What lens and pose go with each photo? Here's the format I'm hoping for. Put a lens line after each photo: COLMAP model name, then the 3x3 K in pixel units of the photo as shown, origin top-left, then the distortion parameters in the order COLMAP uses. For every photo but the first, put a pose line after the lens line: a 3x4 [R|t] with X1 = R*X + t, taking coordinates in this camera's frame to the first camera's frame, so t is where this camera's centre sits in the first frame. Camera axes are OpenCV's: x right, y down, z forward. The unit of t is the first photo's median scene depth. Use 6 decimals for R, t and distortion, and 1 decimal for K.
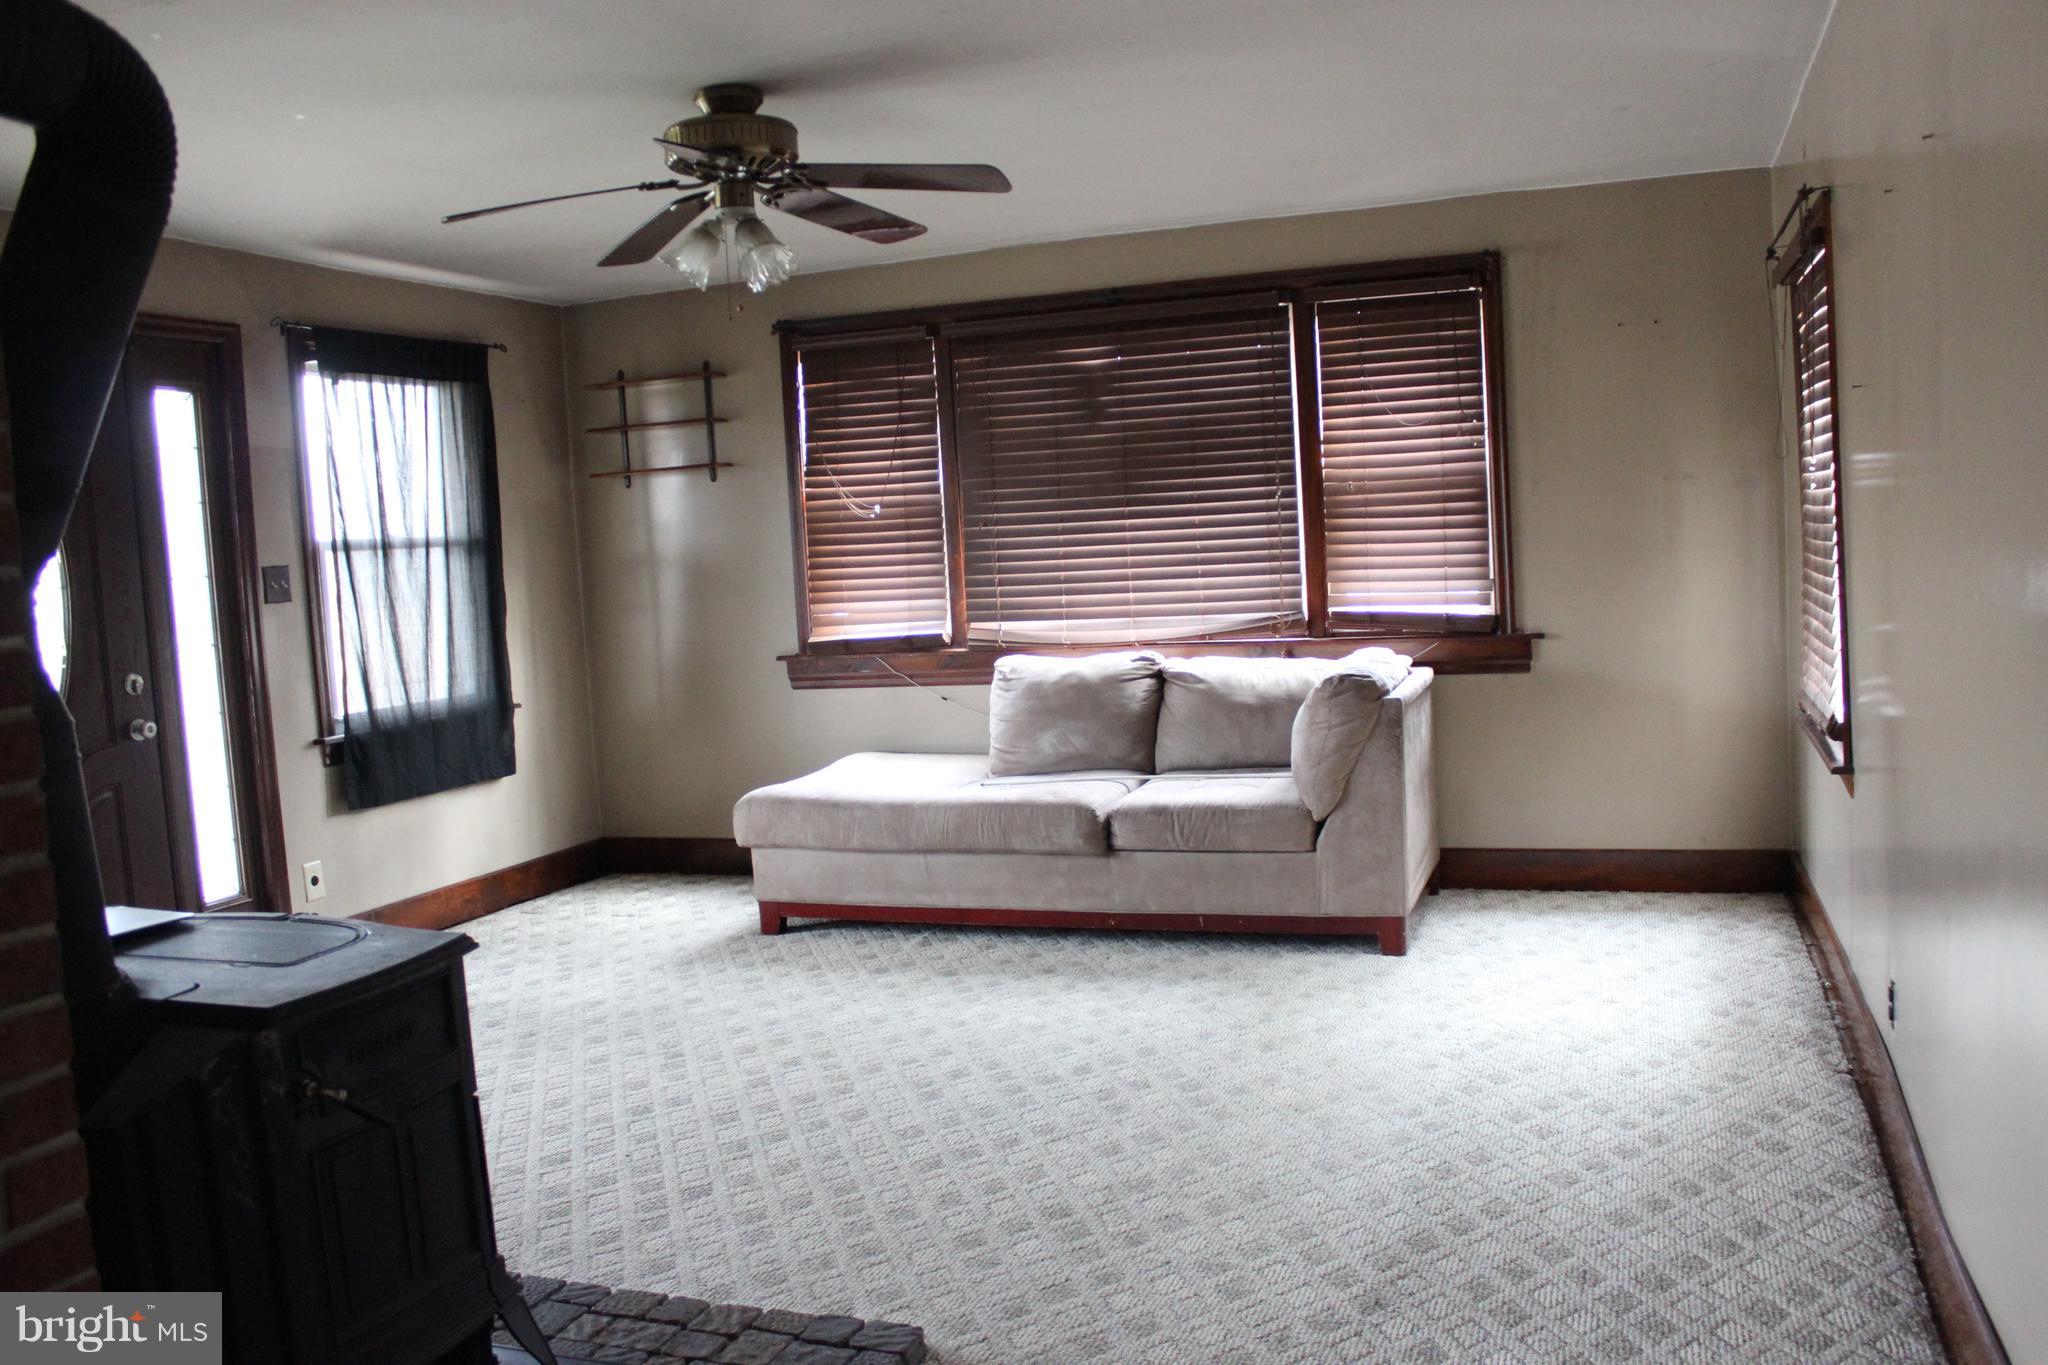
lens RADIAL K [[1734.4, 0, 1056.2], [0, 1734.4, 690.9], [0, 0, 1]] dist [-0.166226, 0.155538]
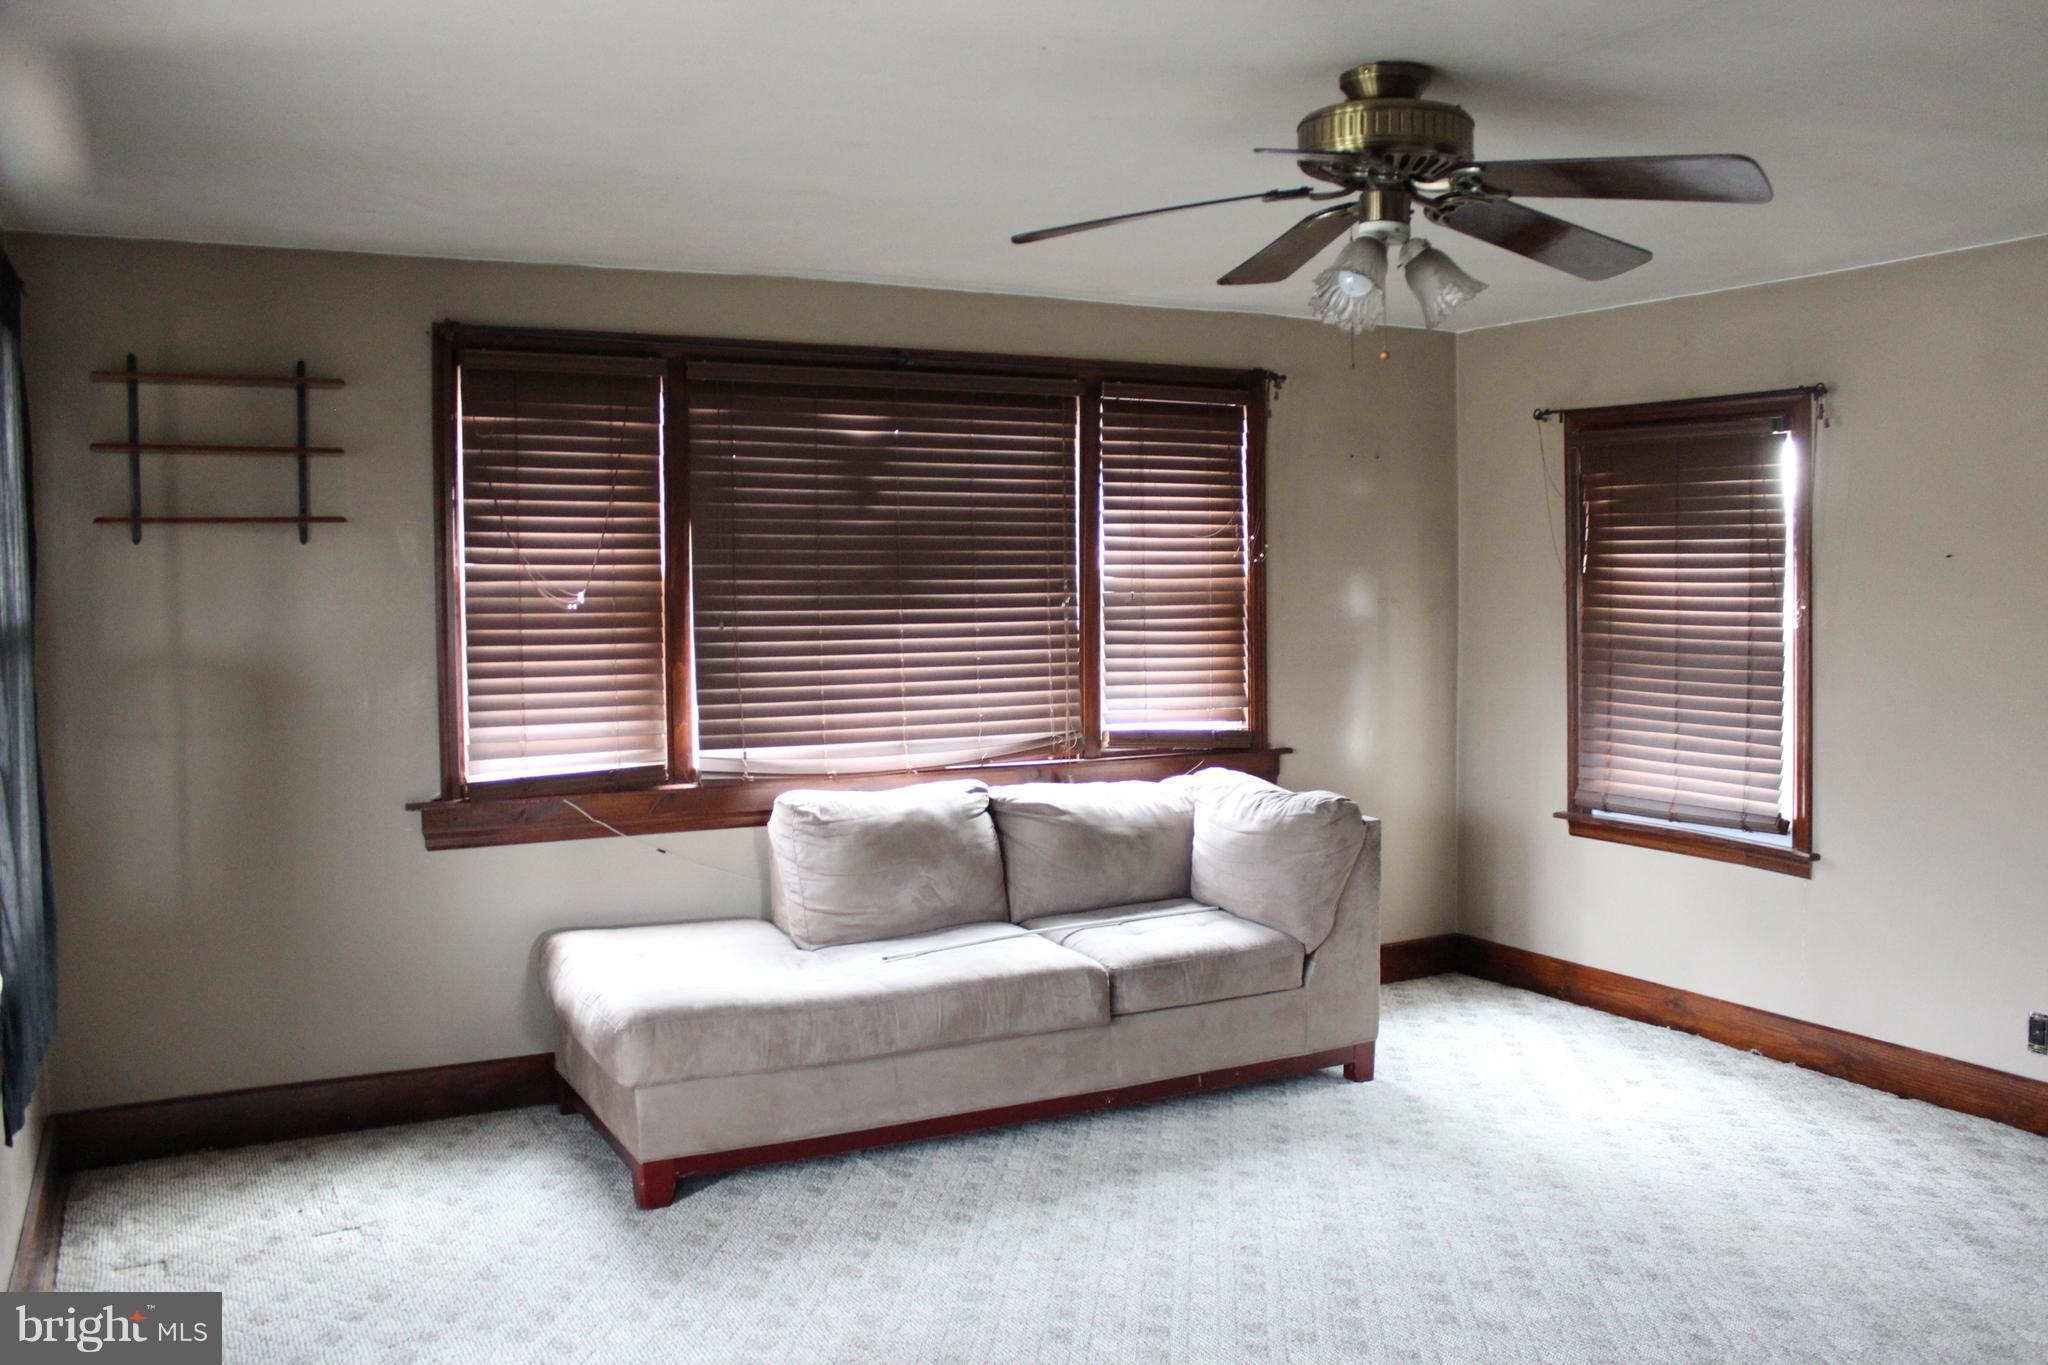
lens RADIAL K [[1734.4, 0, 1056.2], [0, 1734.4, 690.9], [0, 0, 1]] dist [-0.166226, 0.155538]
pose [[0.657787, -0.000377, 0.753204, -0.569741], [0.036755, 0.998825, -0.031599, -0.038974], [-0.752307, 0.048469, 0.657027, 0.410967]]
